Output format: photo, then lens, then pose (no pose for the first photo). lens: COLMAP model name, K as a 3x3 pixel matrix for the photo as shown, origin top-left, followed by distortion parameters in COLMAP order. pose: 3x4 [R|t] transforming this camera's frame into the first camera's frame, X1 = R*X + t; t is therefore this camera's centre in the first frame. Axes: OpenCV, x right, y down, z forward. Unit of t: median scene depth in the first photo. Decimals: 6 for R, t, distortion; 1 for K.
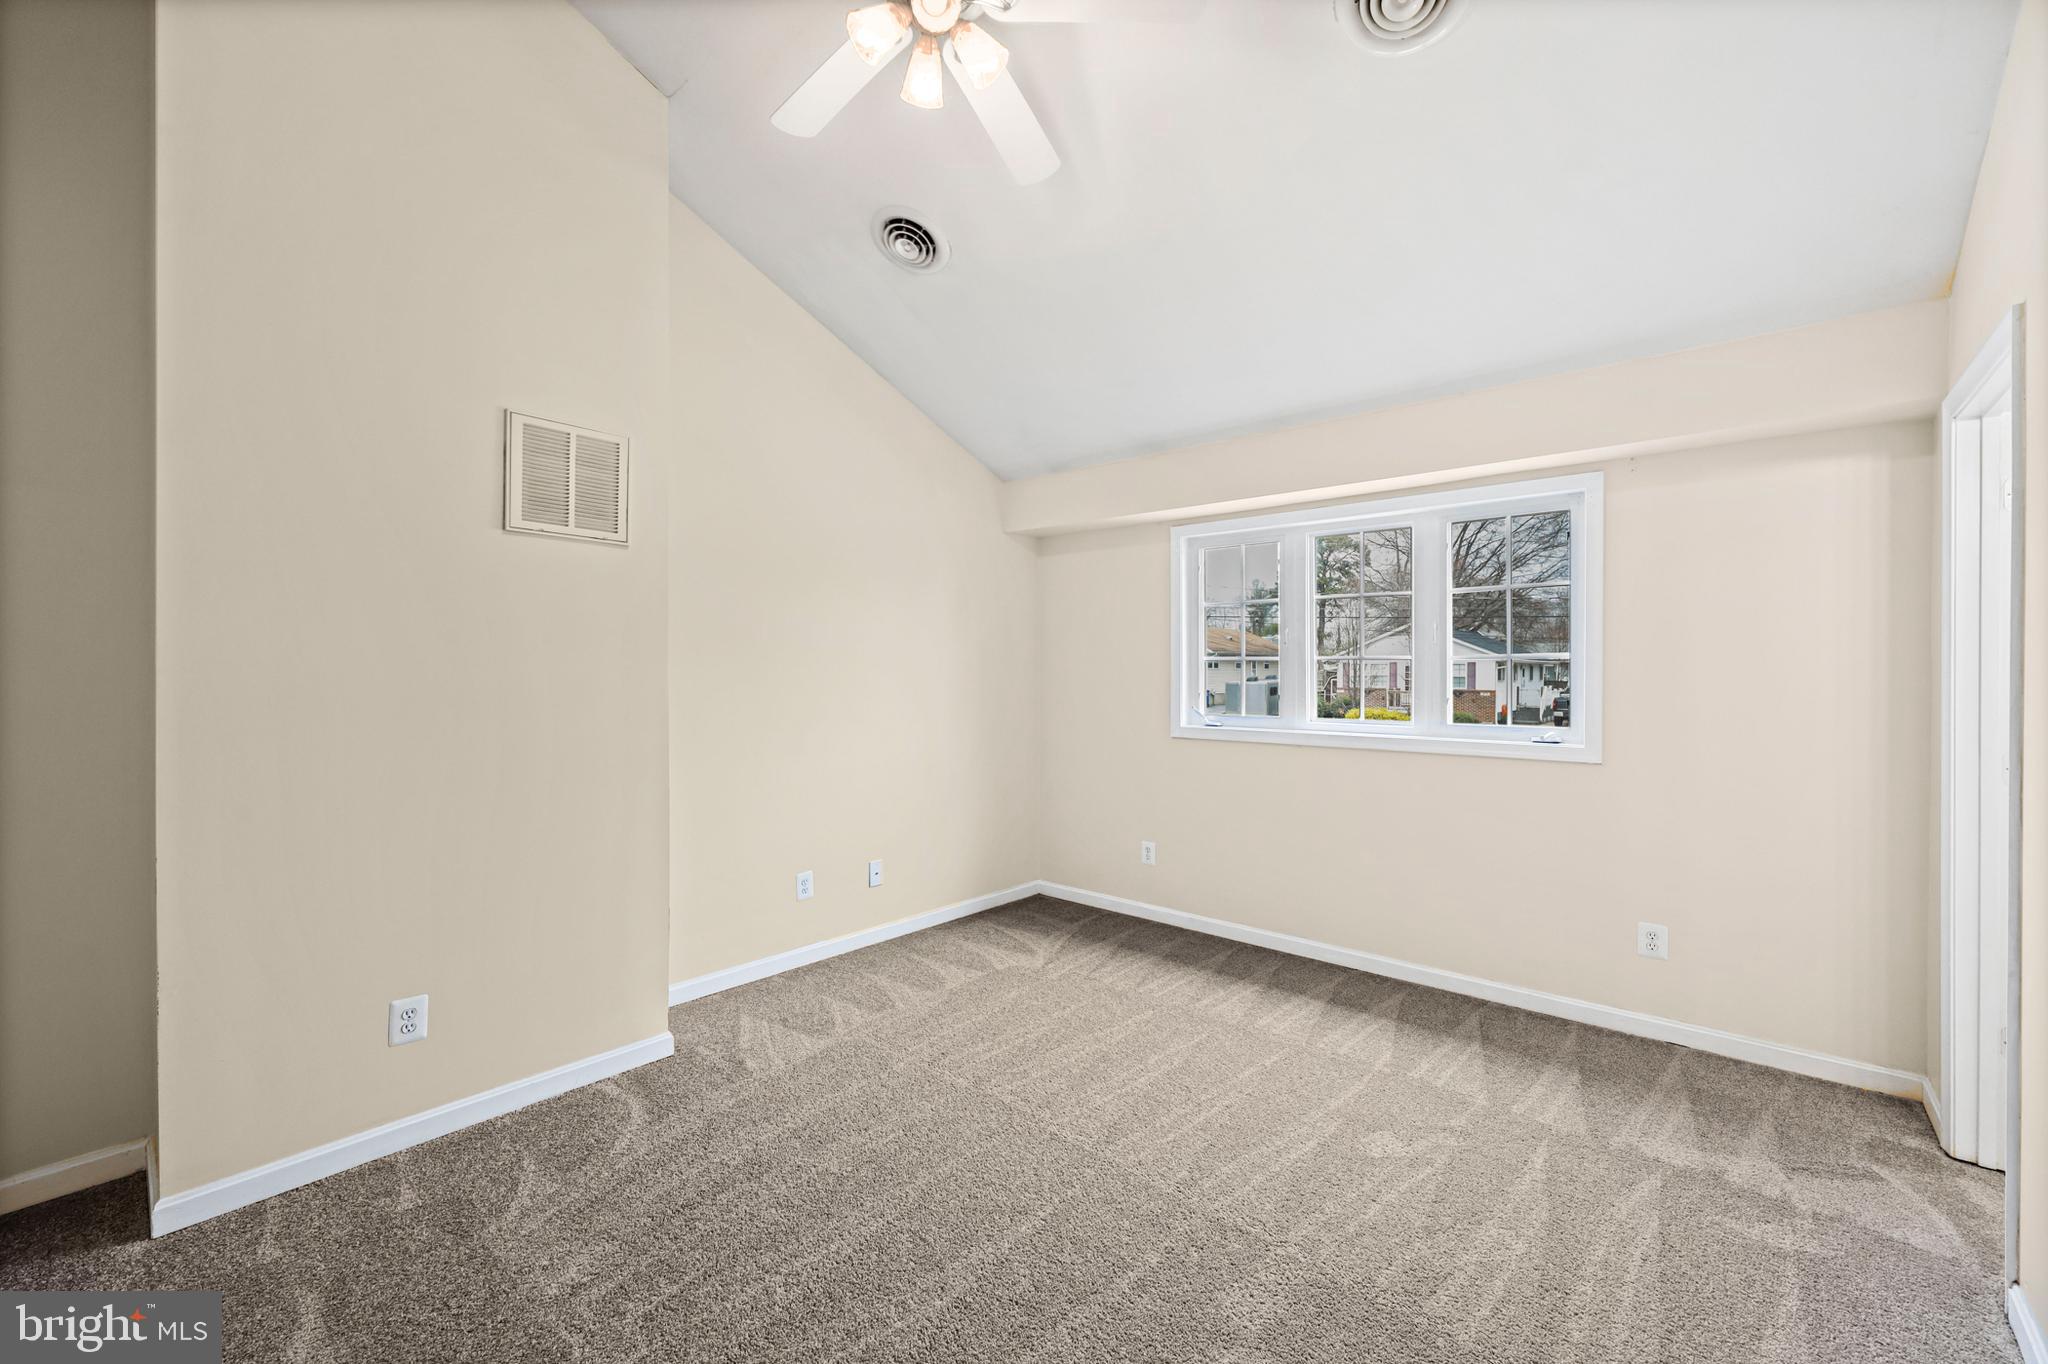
lens RADIAL K [[832.2, 0, 1022.7], [0, 832.2, 675.5], [0, 0, 1]] dist [-0.001340, -0.000842]
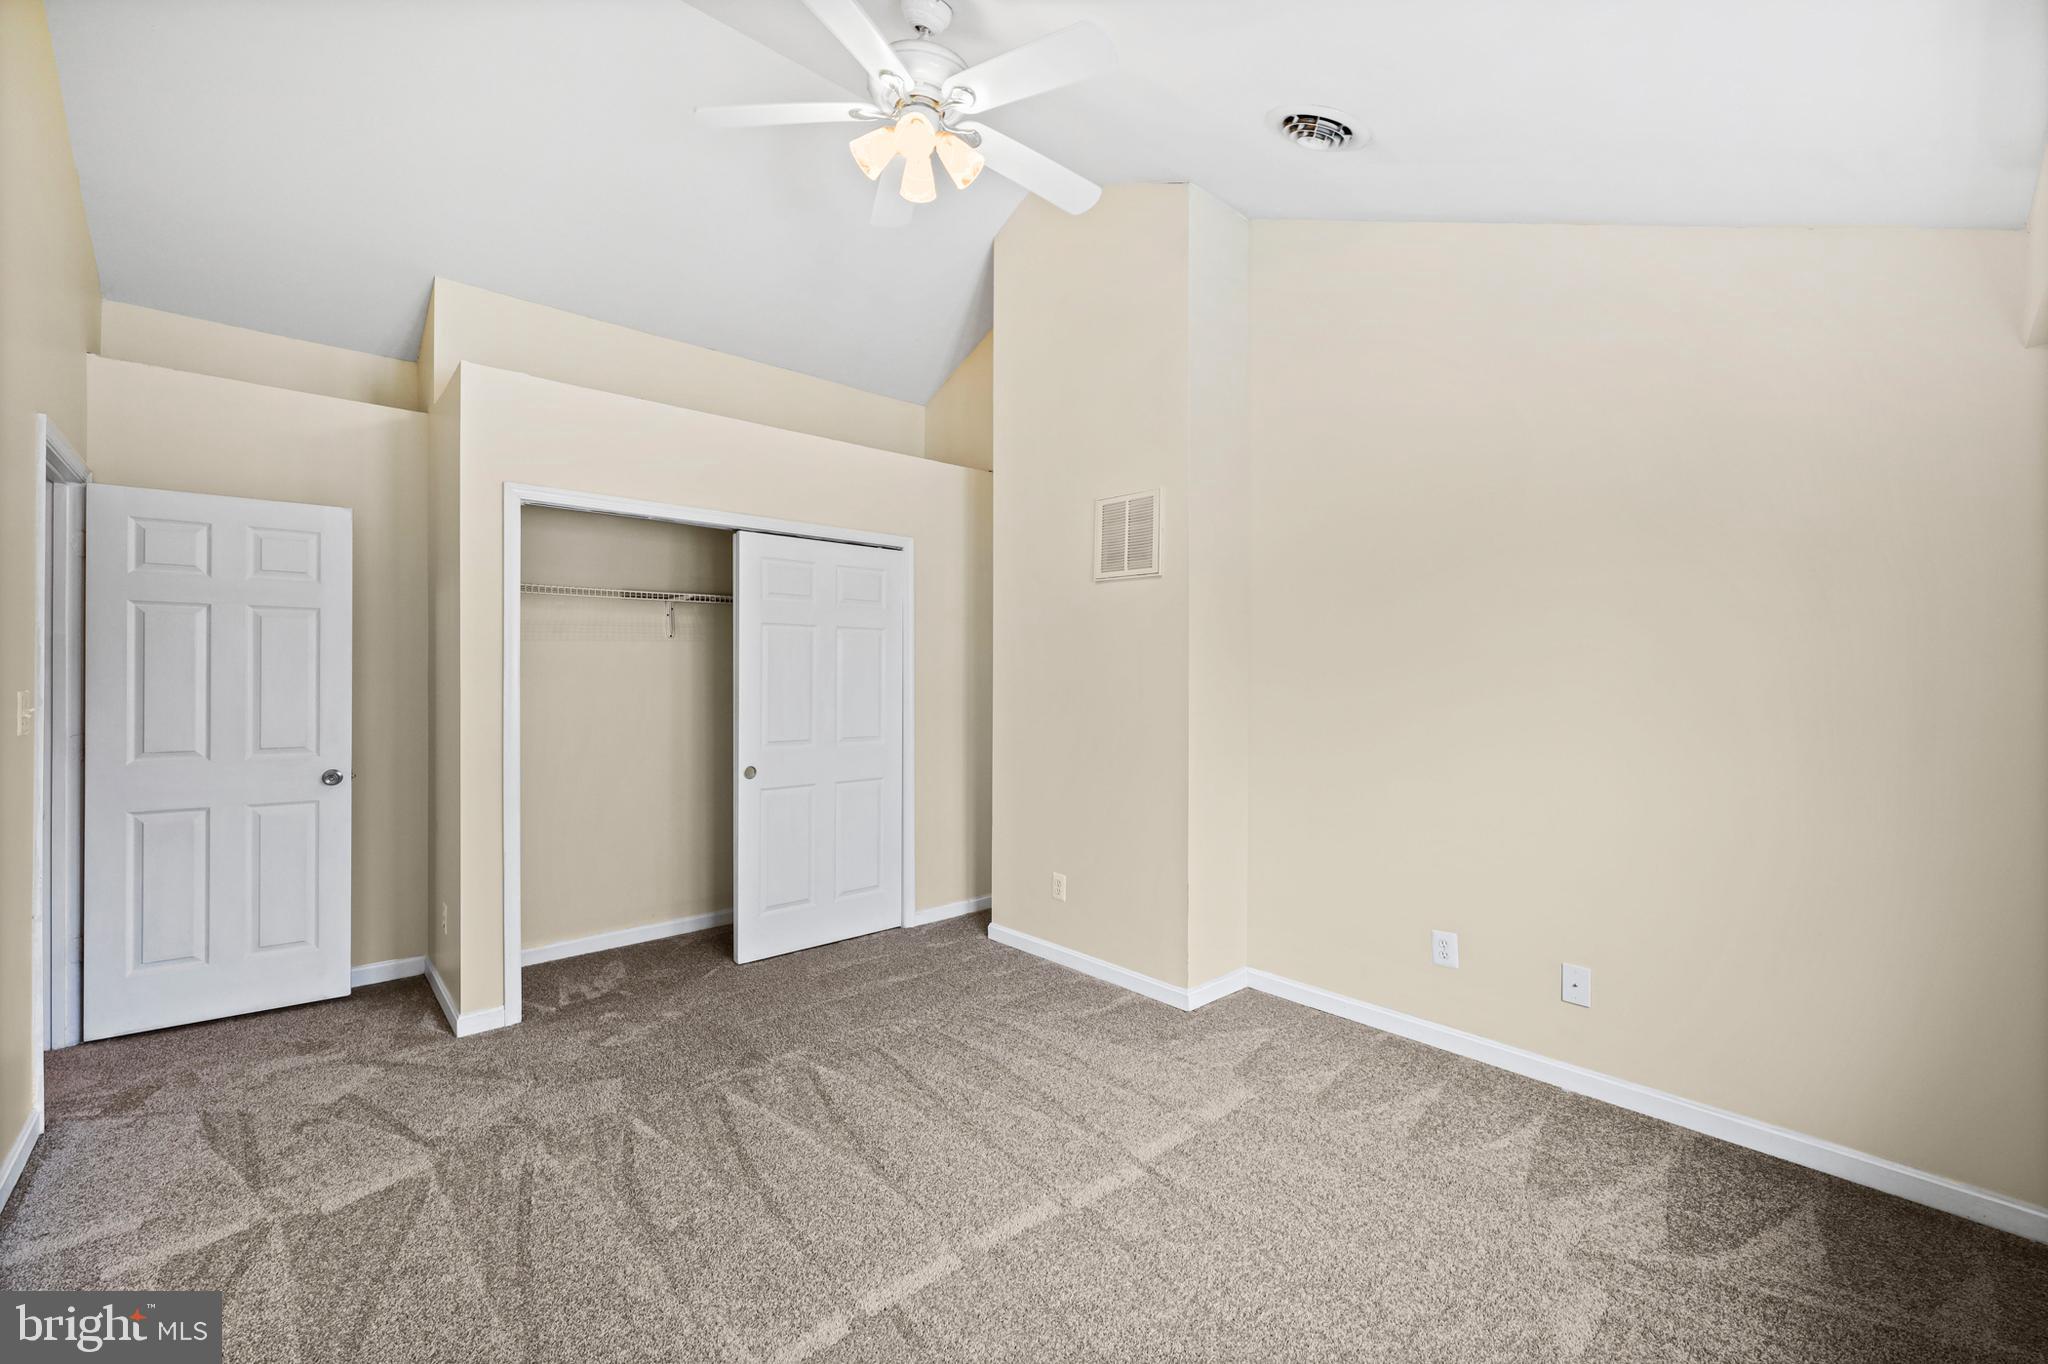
lens RADIAL K [[832.2, 0, 1023.3], [0, 832.2, 675.9], [0, 0, 1]] dist [-0.001340, -0.000842]
pose [[-0.119228, -0.002792, -0.992863, 0.788194], [-0.009094, 0.999957, -0.001720, -0.002766], [0.992825, 0.008824, -0.119249, 0.958291]]
